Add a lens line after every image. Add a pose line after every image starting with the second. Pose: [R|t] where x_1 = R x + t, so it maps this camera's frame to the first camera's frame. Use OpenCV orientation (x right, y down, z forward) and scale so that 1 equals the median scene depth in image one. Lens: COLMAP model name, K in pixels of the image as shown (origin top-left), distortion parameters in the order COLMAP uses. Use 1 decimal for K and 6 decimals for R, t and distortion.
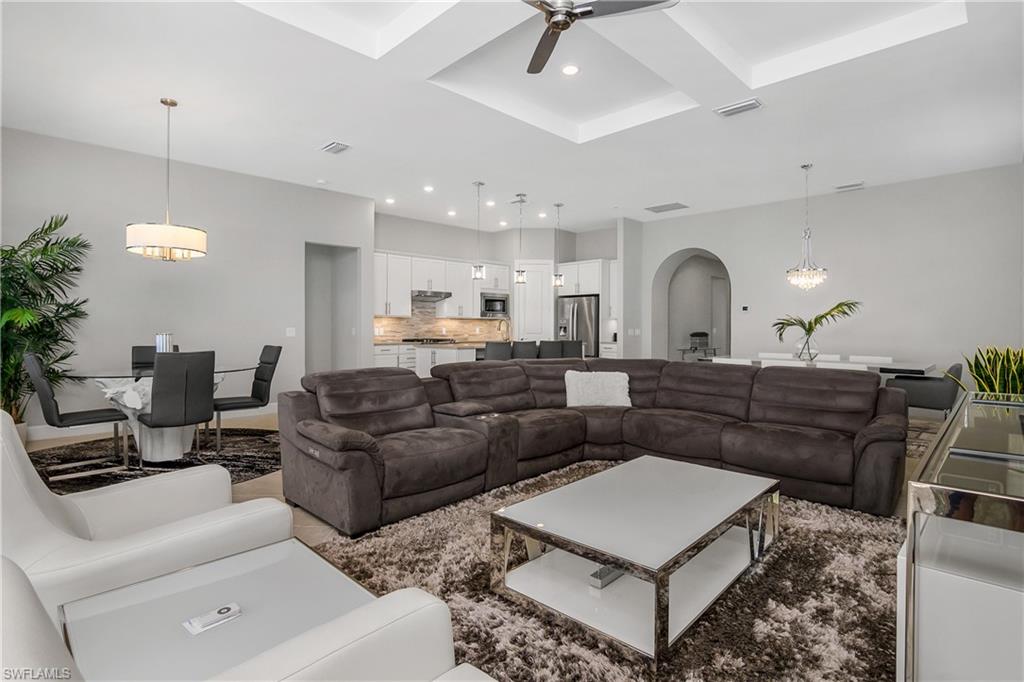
lens RADIAL K [[513.8, 0, 510.2], [0, 513.8, 329.5], [0, 0, 1]] dist [-0.017964, 0.002401]
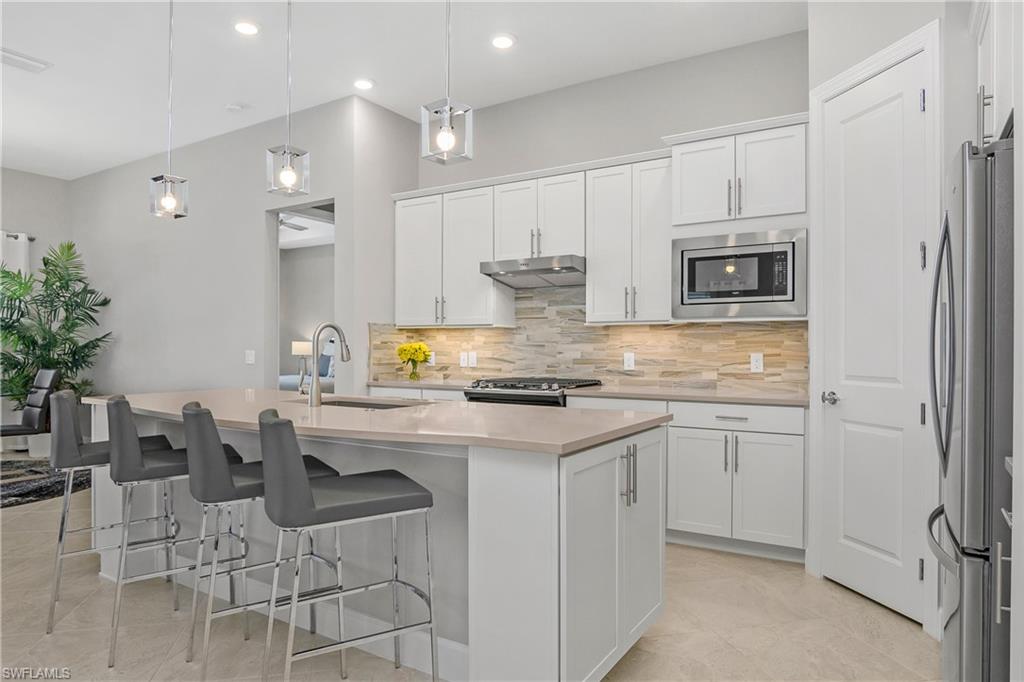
lens RADIAL K [[645.9, 0, 502.2], [0, 645.9, 345.2], [0, 0, 1]] dist [-0.019233, 0.001008]
pose [[0.209528, -0.006089, -0.977784, 0.307142], [-0.007423, 0.999942, -0.007818, -0.004085], [0.977774, 0.008896, 0.209470, 0.817027]]
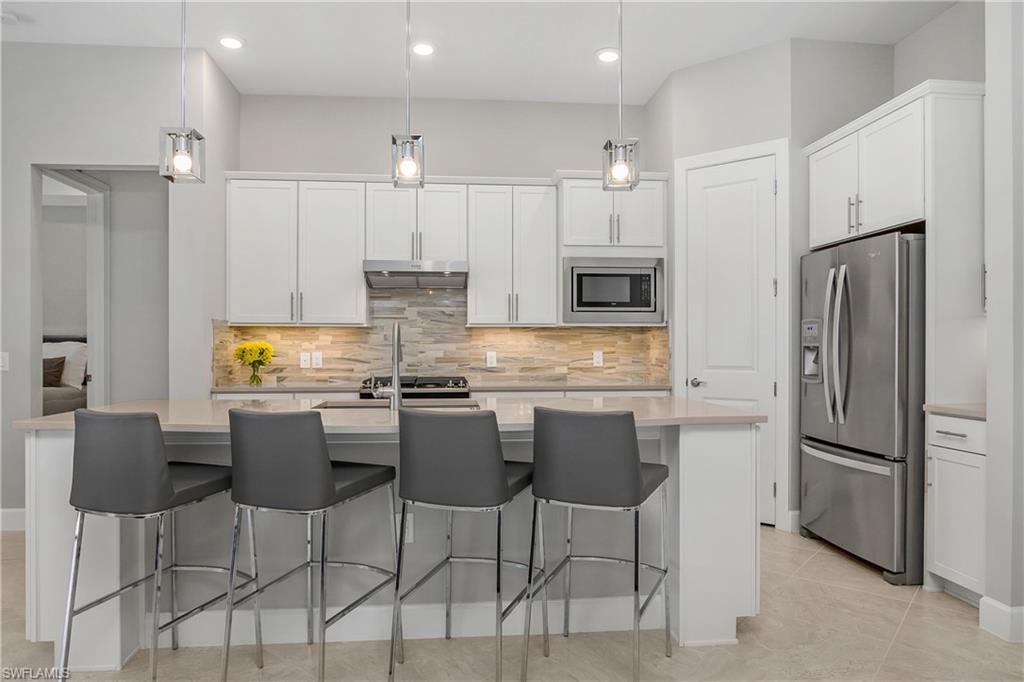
lens RADIAL K [[645.9, 0, 501.7], [0, 645.9, 346.5], [0, 0, 1]] dist [-0.019233, 0.001008]
pose [[0.765906, -0.003492, -0.642944, 0.213467], [-0.000832, 0.999979, -0.006422, -0.003711], [0.642953, 0.005454, 0.765887, 0.608820]]
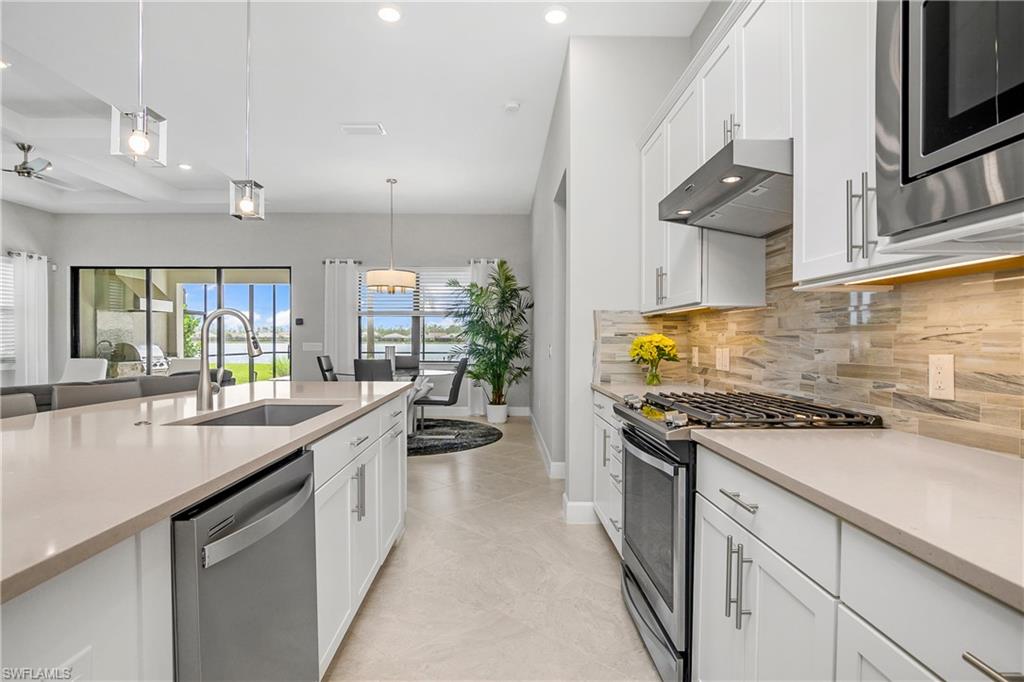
lens RADIAL K [[513.8, 0, 512.2], [0, 513.8, 347.5], [0, 0, 1]] dist [-0.017964, 0.002401]
pose [[-0.695004, 0.002121, -0.719003, 0.054489], [-0.012639, 0.999805, 0.015167, -0.005289], [0.718895, 0.019628, -0.694841, 1.016403]]
